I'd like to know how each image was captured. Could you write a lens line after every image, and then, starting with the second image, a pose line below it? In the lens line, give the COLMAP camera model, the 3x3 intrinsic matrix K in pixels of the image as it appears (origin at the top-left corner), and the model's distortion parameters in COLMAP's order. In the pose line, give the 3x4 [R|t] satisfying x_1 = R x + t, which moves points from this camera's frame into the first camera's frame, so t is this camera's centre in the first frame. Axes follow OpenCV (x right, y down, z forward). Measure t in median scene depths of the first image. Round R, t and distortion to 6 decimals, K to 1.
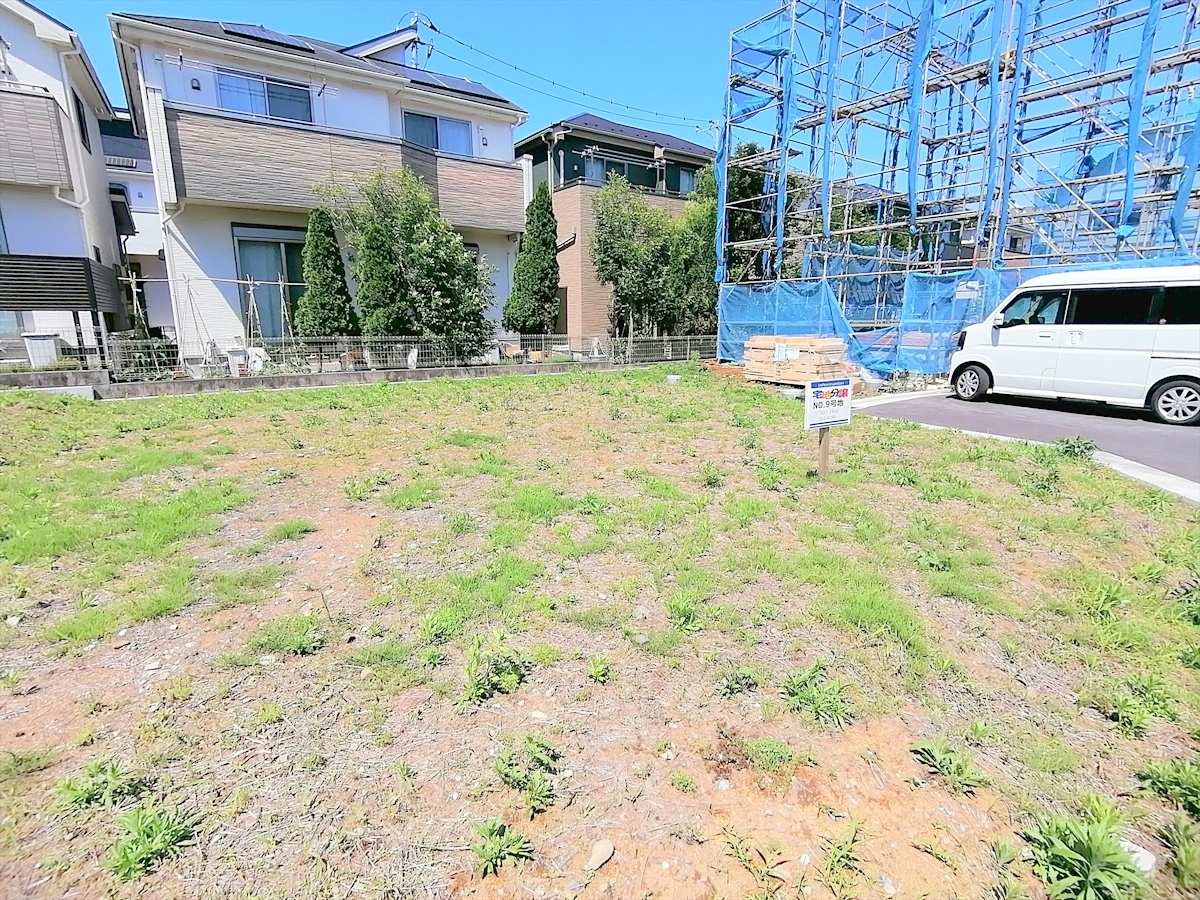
lens RADIAL K [[592.7, 0, 596.9], [0, 592.7, 455.0], [0, 0, 1]] dist [0.009521, -0.014929]
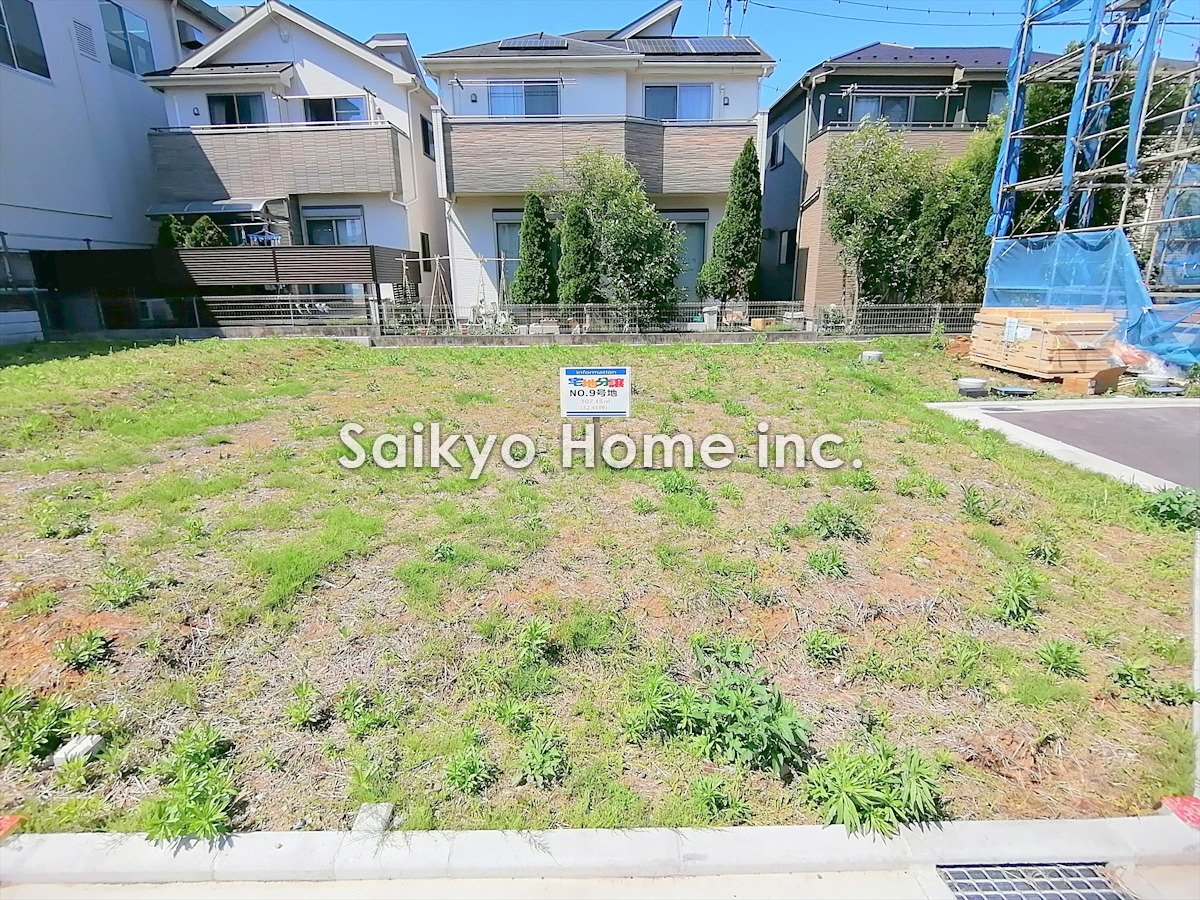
lens RADIAL K [[592.7, 0, 588.1], [0, 592.7, 449.7], [0, 0, 1]] dist [0.009521, -0.014929]
pose [[0.830863, 0.142177, -0.538008, 0.250621], [-0.113124, 0.989777, 0.086863, -0.021534], [0.544857, -0.011310, 0.838452, 0.055535]]
